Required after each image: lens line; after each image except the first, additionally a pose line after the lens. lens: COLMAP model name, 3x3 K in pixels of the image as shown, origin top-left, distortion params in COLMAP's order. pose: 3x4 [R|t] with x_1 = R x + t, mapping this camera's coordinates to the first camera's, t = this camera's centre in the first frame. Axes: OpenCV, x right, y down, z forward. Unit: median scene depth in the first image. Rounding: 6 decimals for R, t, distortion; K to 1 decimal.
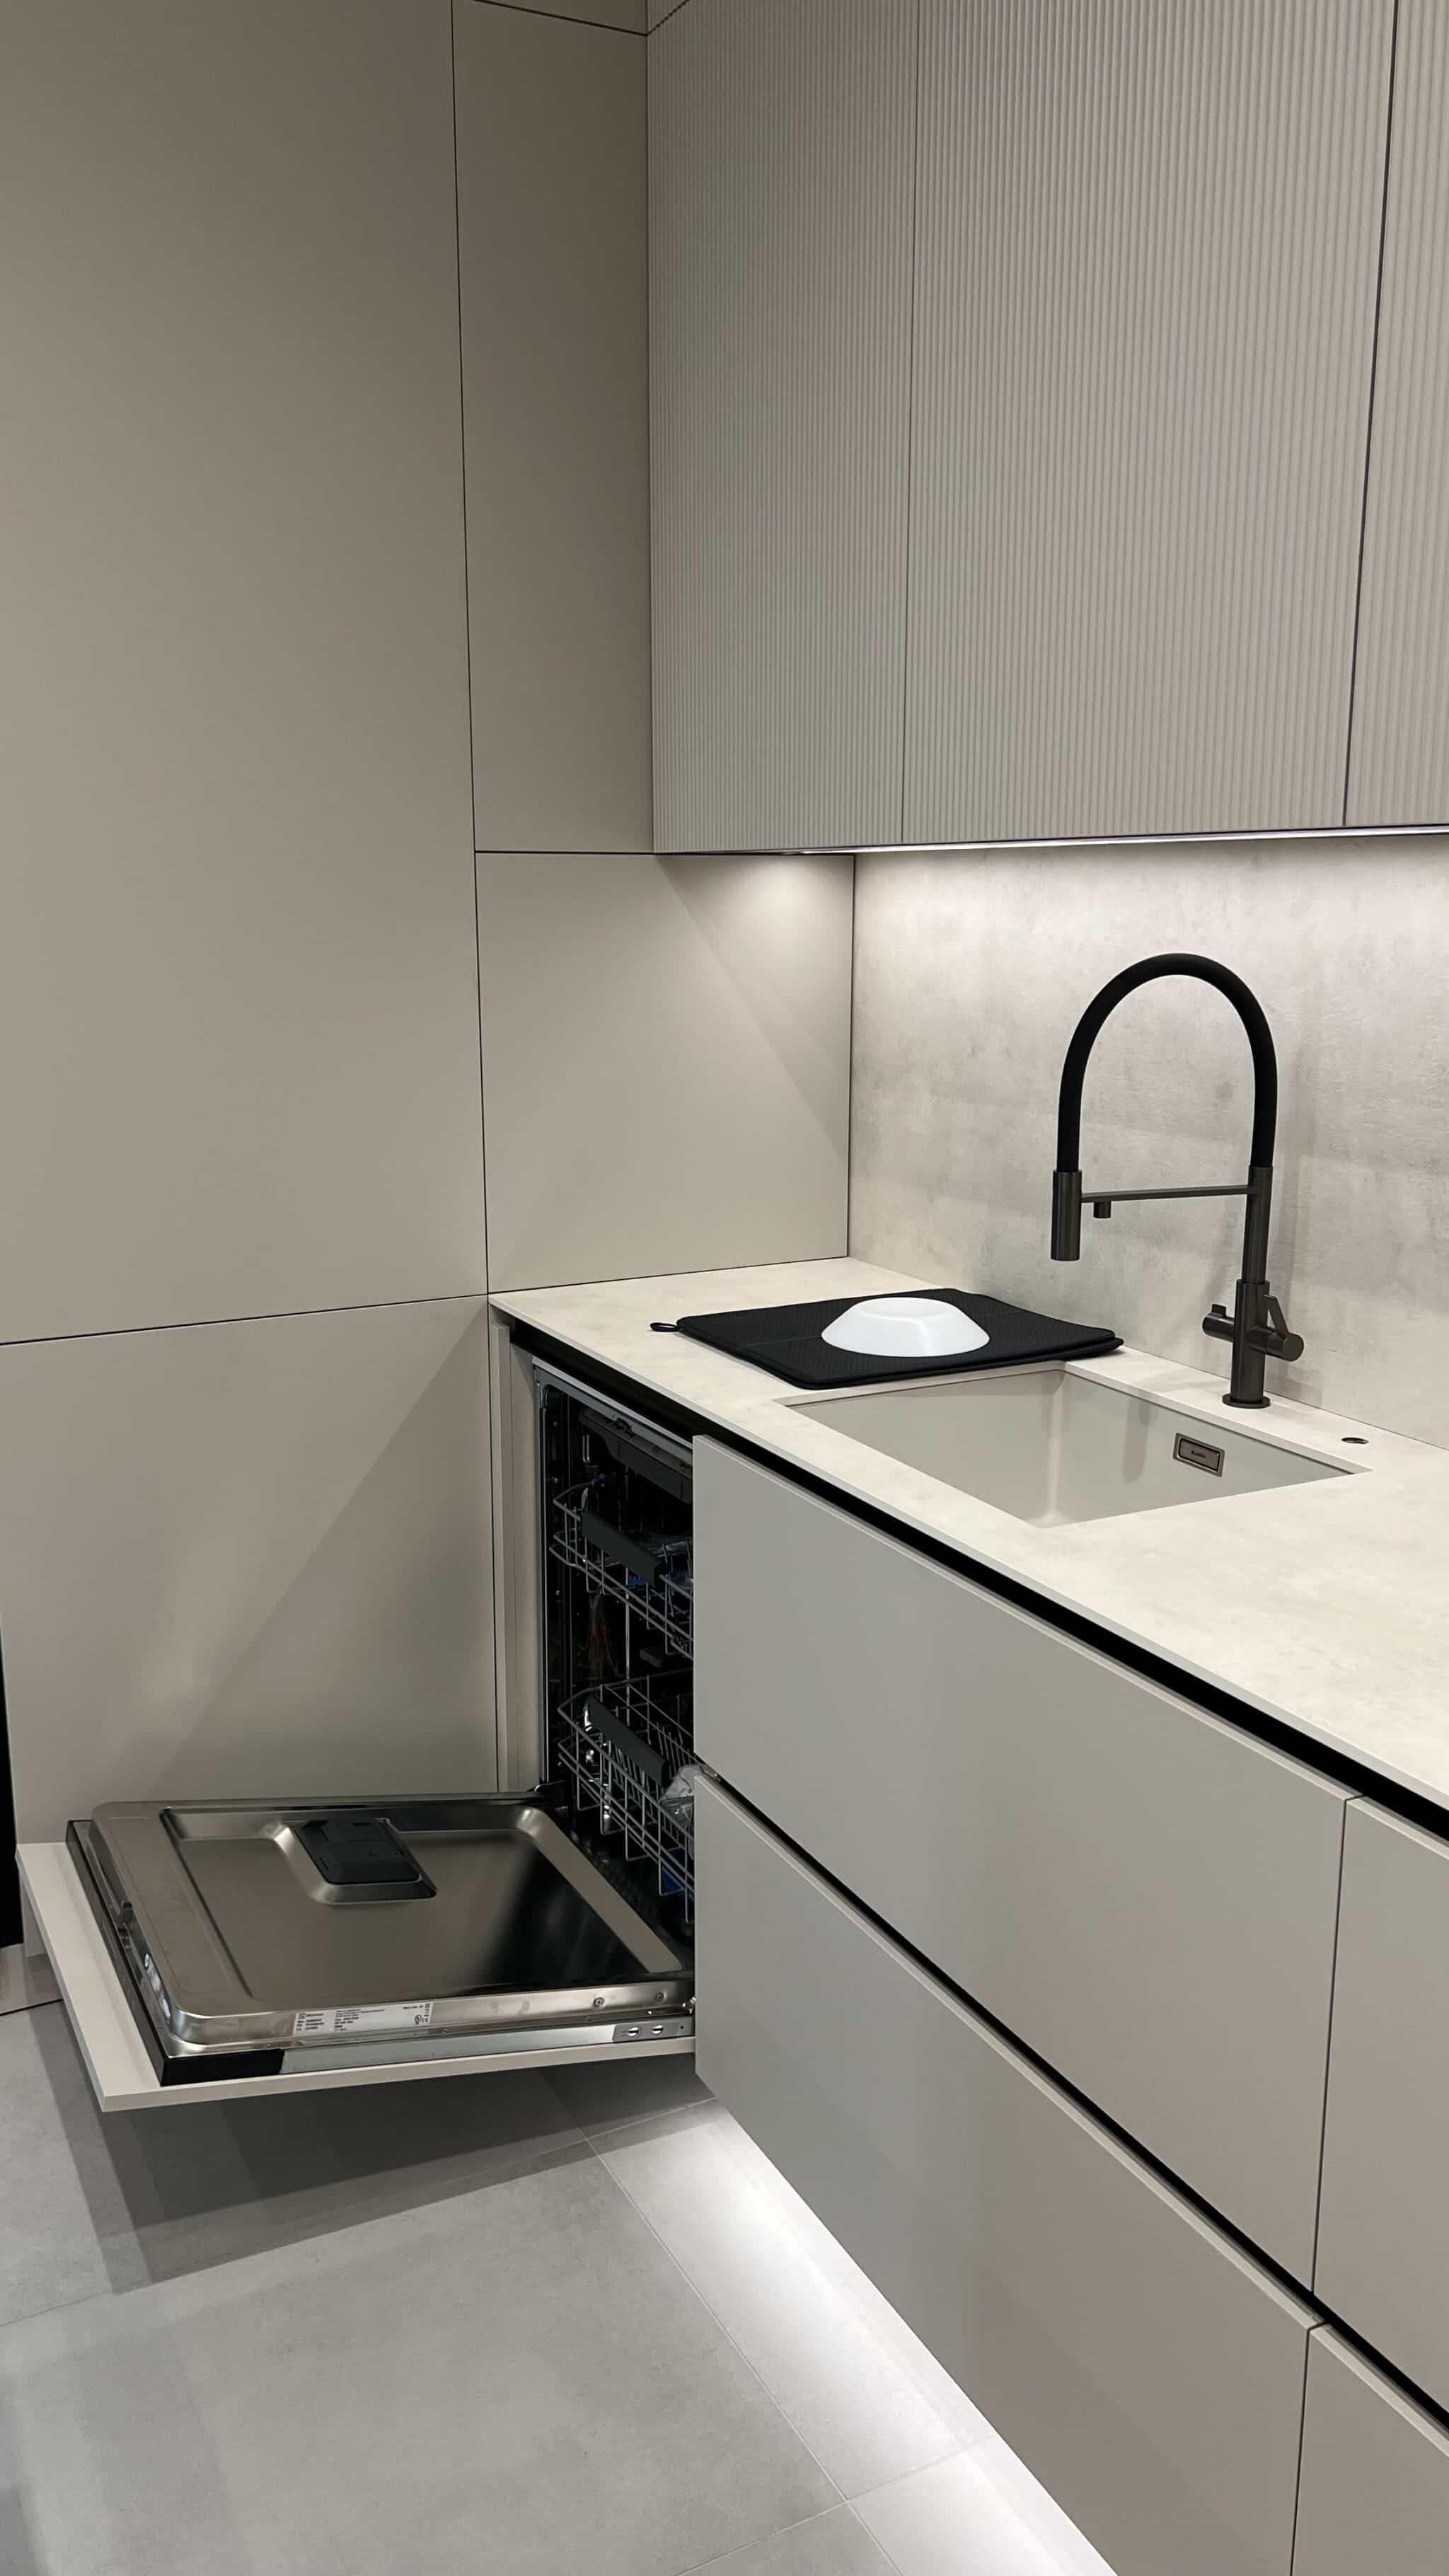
lens RADIAL K [[1932.0, 0, 695.8], [0, 1932.0, 1298.8], [0, 0, 1]] dist [0.078477, -0.104285]
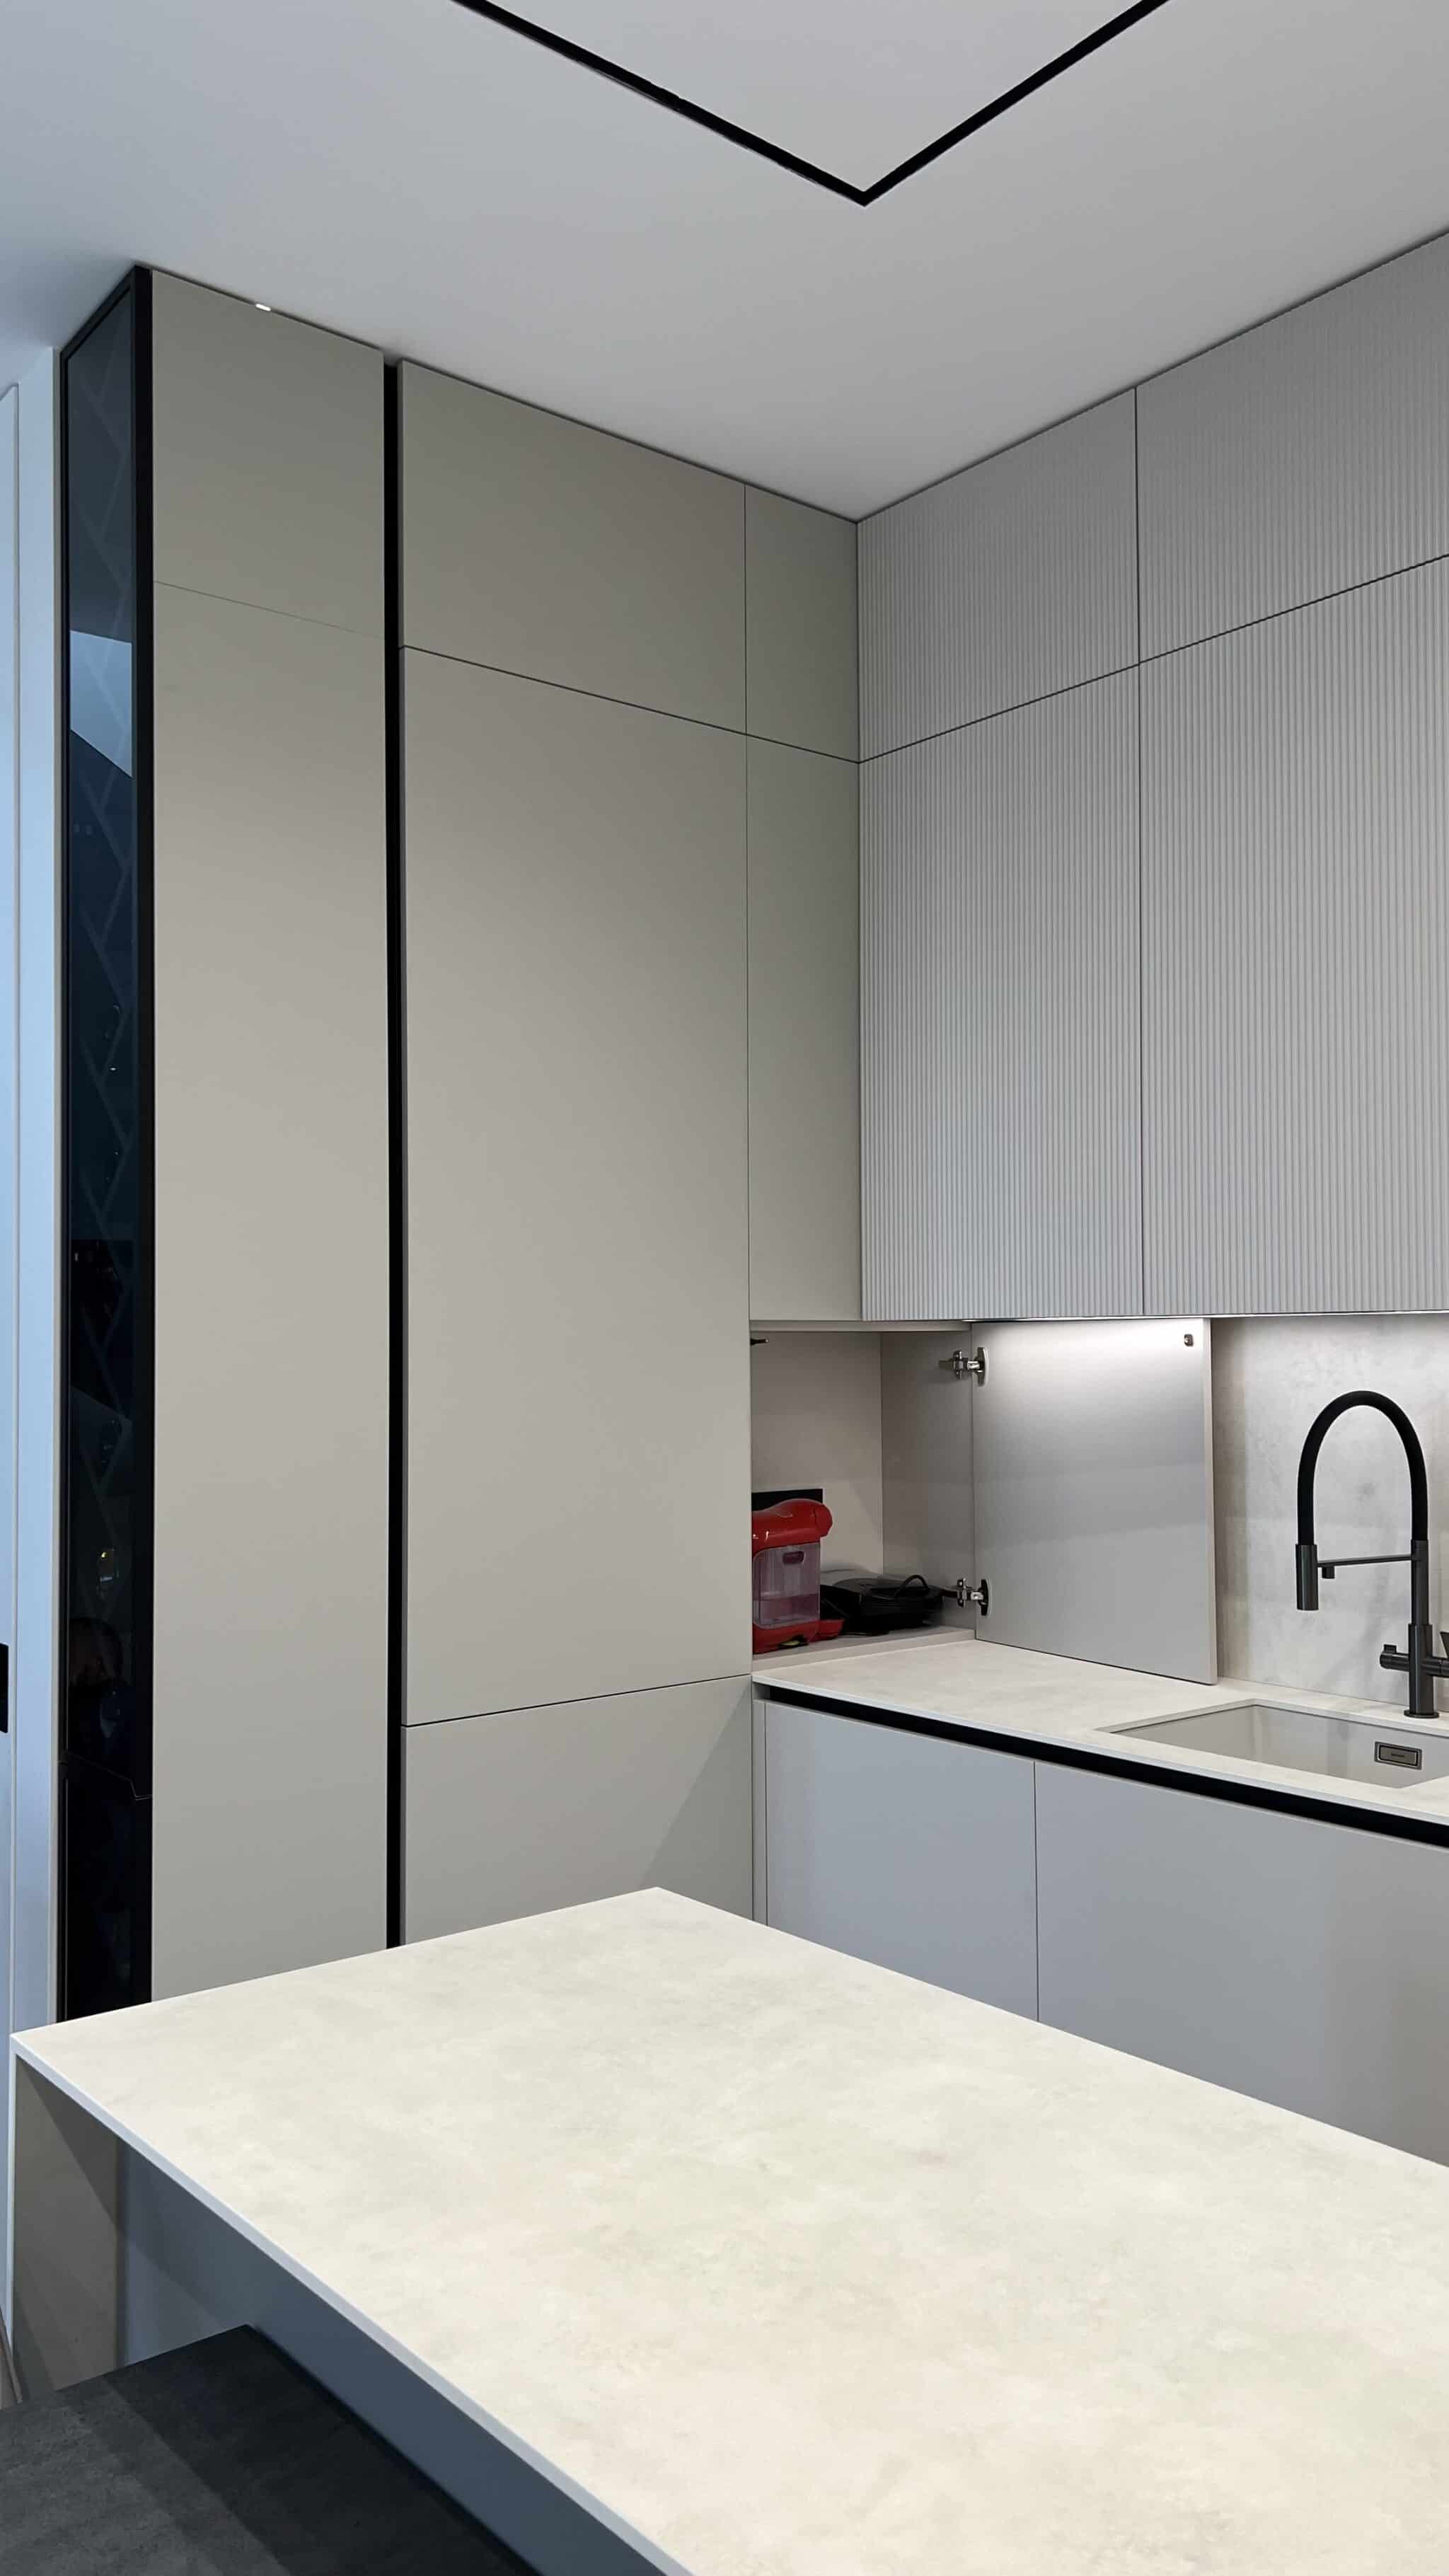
lens RADIAL K [[1932.0, 0, 735.7], [0, 1932.0, 1293.8], [0, 0, 1]] dist [0.078477, -0.104285]
pose [[0.976038, 0.003363, 0.217573, -0.488041], [0.048167, 0.971737, -0.231098, 0.059458], [-0.212201, 0.236040, 0.948291, -0.266553]]
